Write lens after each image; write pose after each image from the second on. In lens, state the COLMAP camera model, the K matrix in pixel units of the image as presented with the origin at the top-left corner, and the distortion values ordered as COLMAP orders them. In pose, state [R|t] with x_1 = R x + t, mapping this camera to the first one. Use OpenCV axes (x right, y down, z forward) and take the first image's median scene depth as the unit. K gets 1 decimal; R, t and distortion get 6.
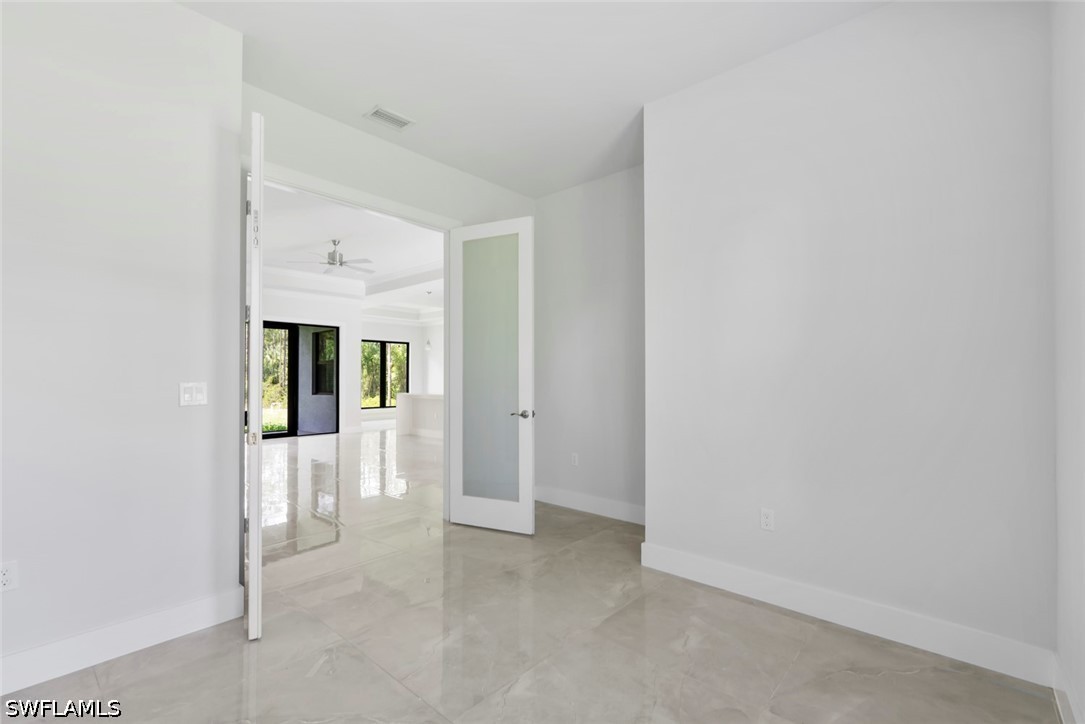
lens RADIAL K [[480.3, 0, 539.8], [0, 480.3, 367.2], [0, 0, 1]] dist [-0.001361, 0.001235]
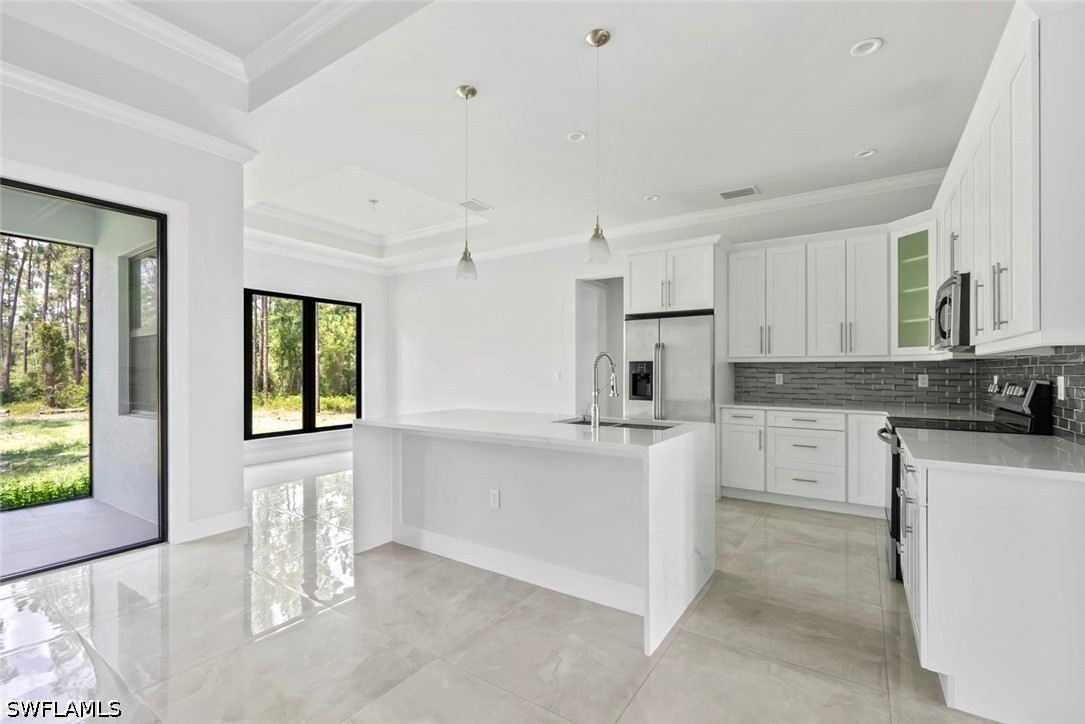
lens RADIAL K [[480.3, 0, 541.1], [0, 480.3, 369.6], [0, 0, 1]] dist [-0.001361, 0.001235]
pose [[0.990839, -0.002470, 0.135025, -0.176545], [-0.000465, 0.999764, 0.021701, 0.010357], [-0.135047, -0.021565, 0.990605, 0.537362]]
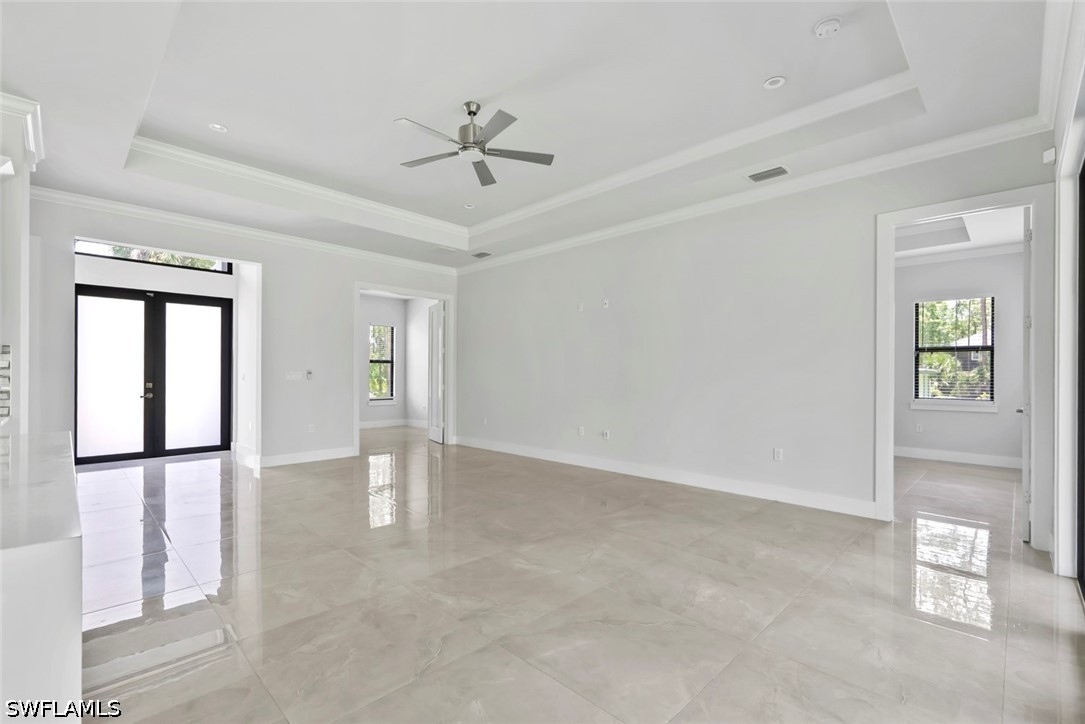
lens RADIAL K [[480.3, 0, 544.0], [0, 480.3, 377.5], [0, 0, 1]] dist [-0.001361, 0.001235]
pose [[-0.997523, -0.005130, 0.070147, -0.303681], [-0.006092, 0.999890, -0.013512, 0.020928], [-0.070070, -0.013906, -0.997445, 0.851756]]
